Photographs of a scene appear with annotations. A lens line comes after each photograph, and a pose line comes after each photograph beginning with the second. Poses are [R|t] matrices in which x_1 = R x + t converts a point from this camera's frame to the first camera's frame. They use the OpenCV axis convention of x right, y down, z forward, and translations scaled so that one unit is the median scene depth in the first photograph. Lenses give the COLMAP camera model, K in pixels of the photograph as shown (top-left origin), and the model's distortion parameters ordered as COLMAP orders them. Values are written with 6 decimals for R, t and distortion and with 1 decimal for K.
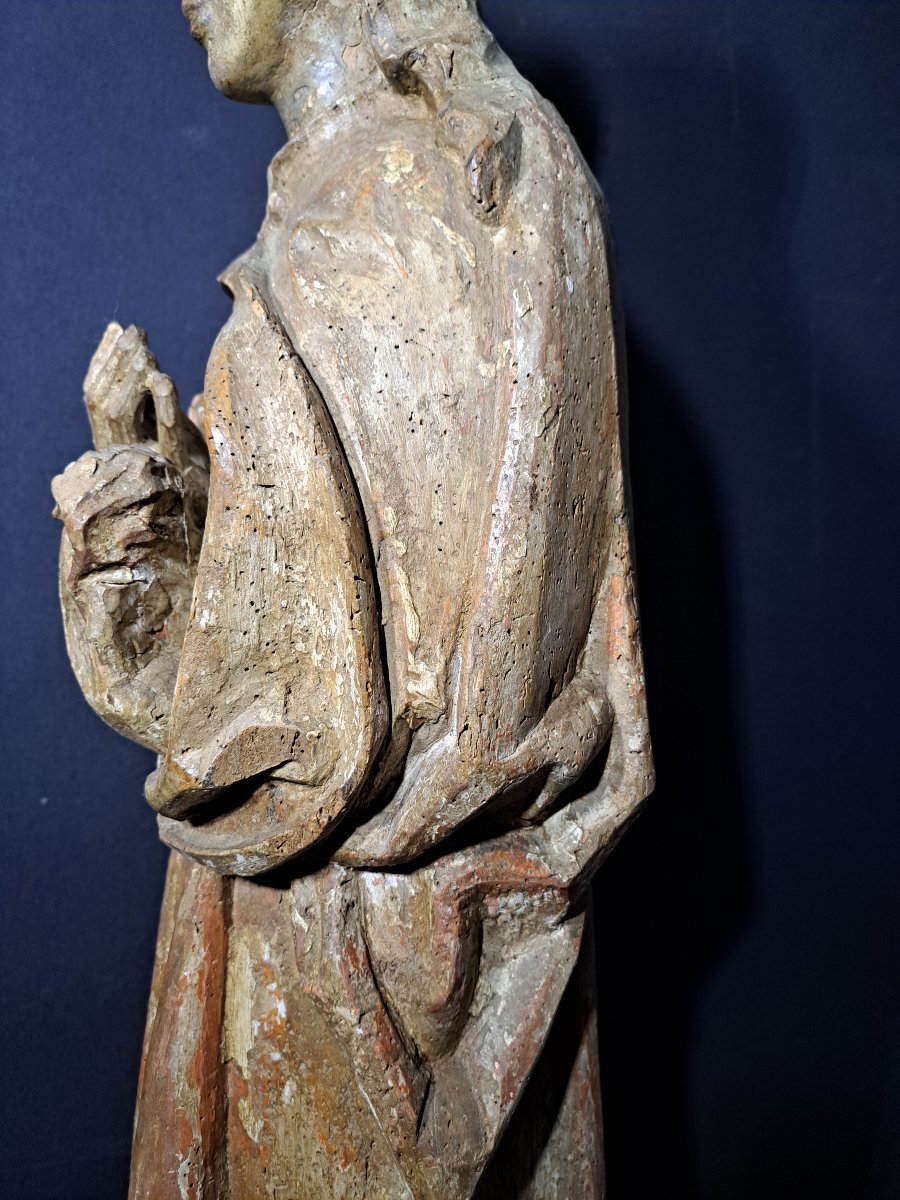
lens RADIAL K [[880.6, 0, 459.0], [0, 880.6, 591.2], [0, 0, 1]] dist [0.052554, -0.085859]
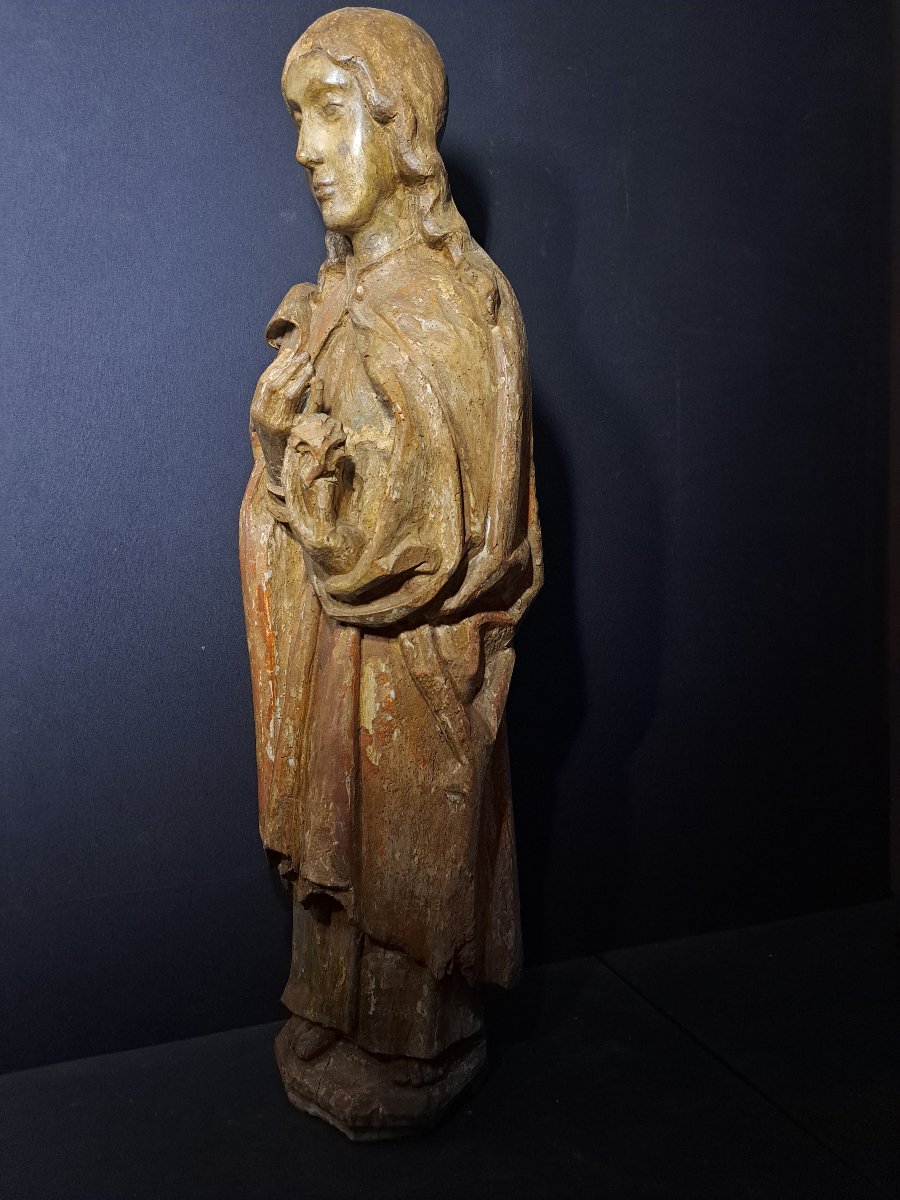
lens RADIAL K [[880.6, 0, 455.5], [0, 880.6, 606.0], [0, 0, 1]] dist [0.052554, -0.085859]
pose [[0.900839, -0.041964, 0.432121, -1.032633], [0.027996, 0.998861, 0.038639, 0.209583], [-0.433251, -0.022709, 0.900987, -0.986631]]
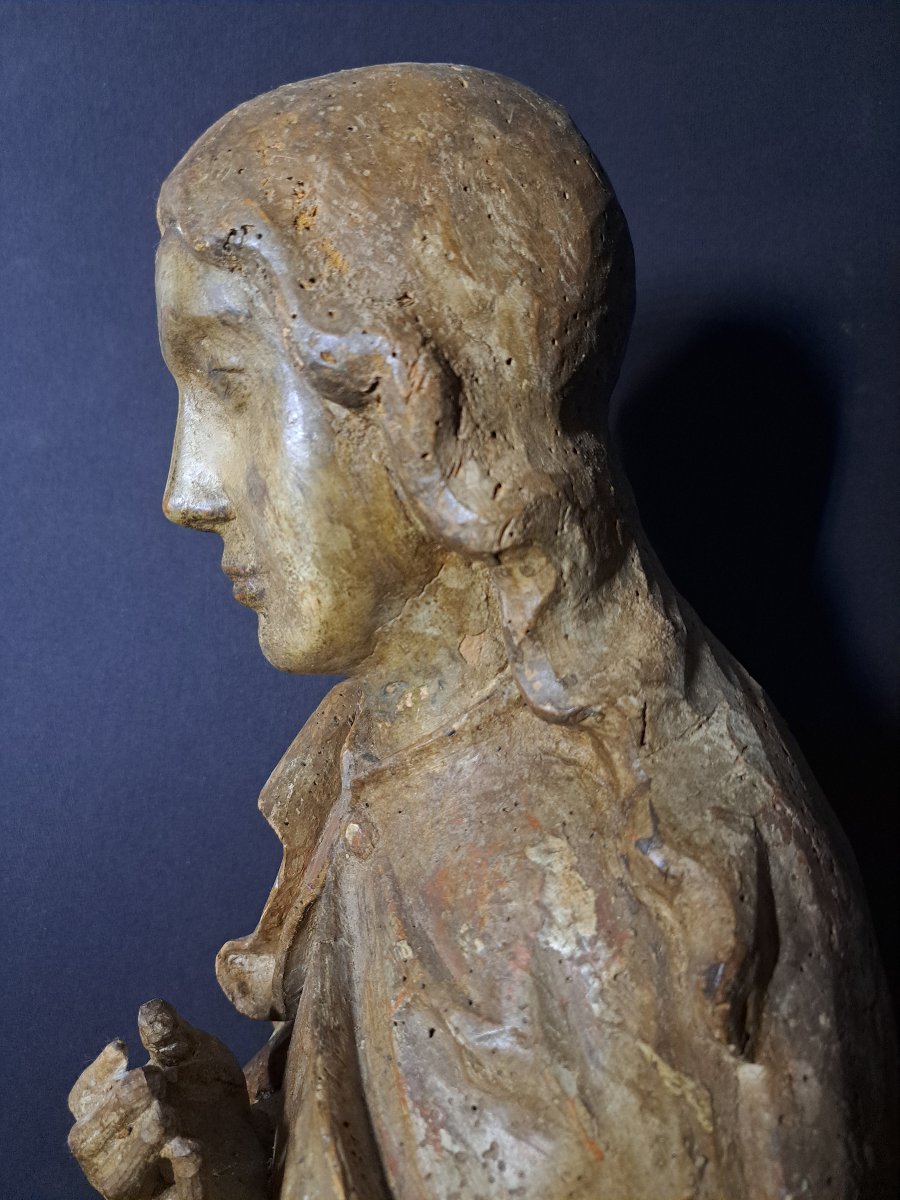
lens RADIAL K [[880.6, 0, 446.5], [0, 880.6, 582.0], [0, 0, 1]] dist [0.052554, -0.085859]
pose [[0.999922, -0.005879, -0.011021, -0.150734], [0.005146, 0.997848, -0.065375, -0.687324], [0.011381, 0.065313, 0.997800, 0.367133]]
